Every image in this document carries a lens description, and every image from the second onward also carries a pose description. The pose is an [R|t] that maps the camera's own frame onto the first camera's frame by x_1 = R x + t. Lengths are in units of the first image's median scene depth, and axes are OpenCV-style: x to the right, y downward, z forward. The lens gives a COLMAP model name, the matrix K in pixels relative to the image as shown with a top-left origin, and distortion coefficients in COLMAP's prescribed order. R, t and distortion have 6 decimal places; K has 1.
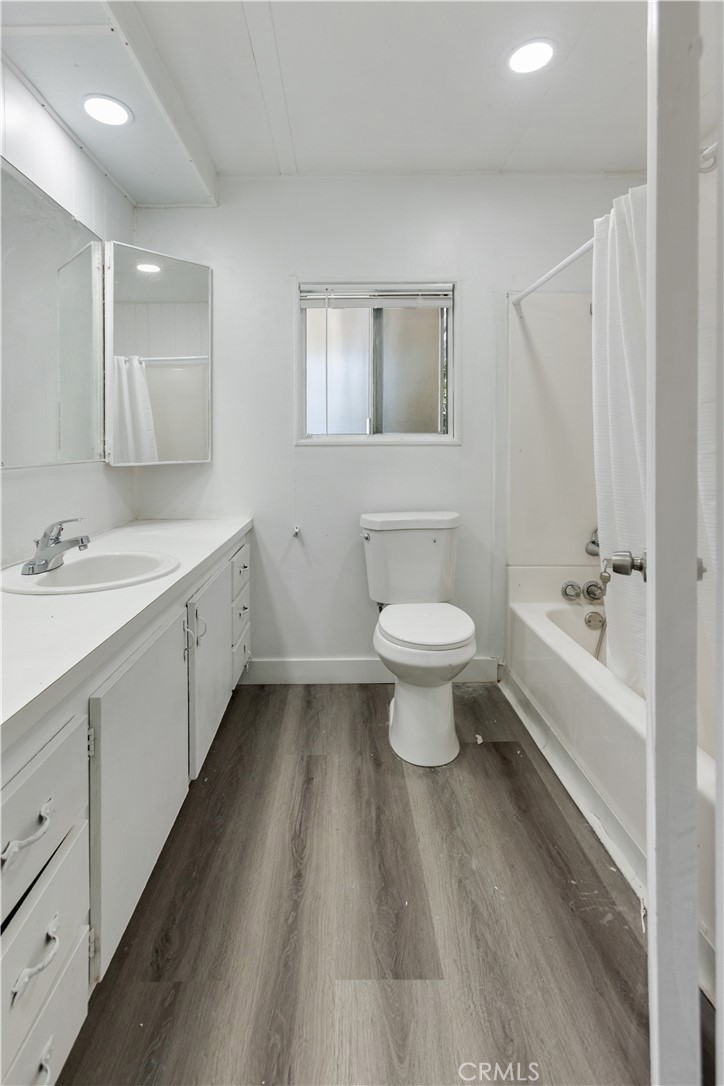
lens RADIAL K [[517.4, 0, 307.6], [0, 517.4, 448.5], [0, 0, 1]] dist [-0.002603, 0.001234]
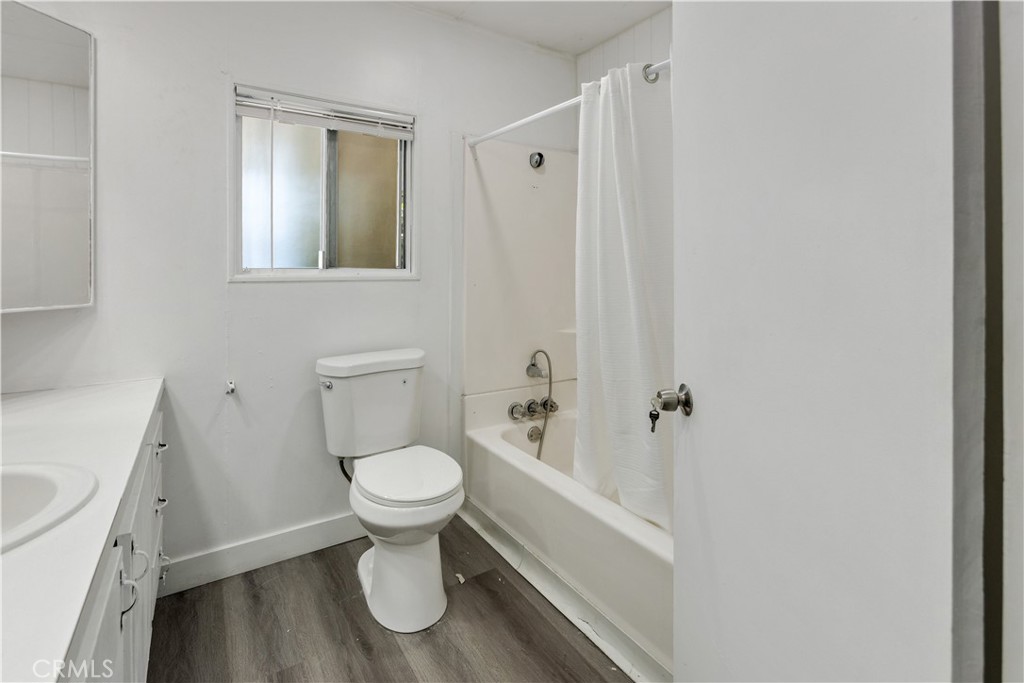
lens RADIAL K [[487.9, 0, 481.2], [0, 487.9, 267.4], [0, 0, 1]] dist [-0.002603, 0.001234]
pose [[0.833753, 0.003545, 0.552127, -0.131086], [0.002043, 0.999953, -0.009506, -0.023045], [-0.552134, 0.009053, 0.833706, 0.159271]]
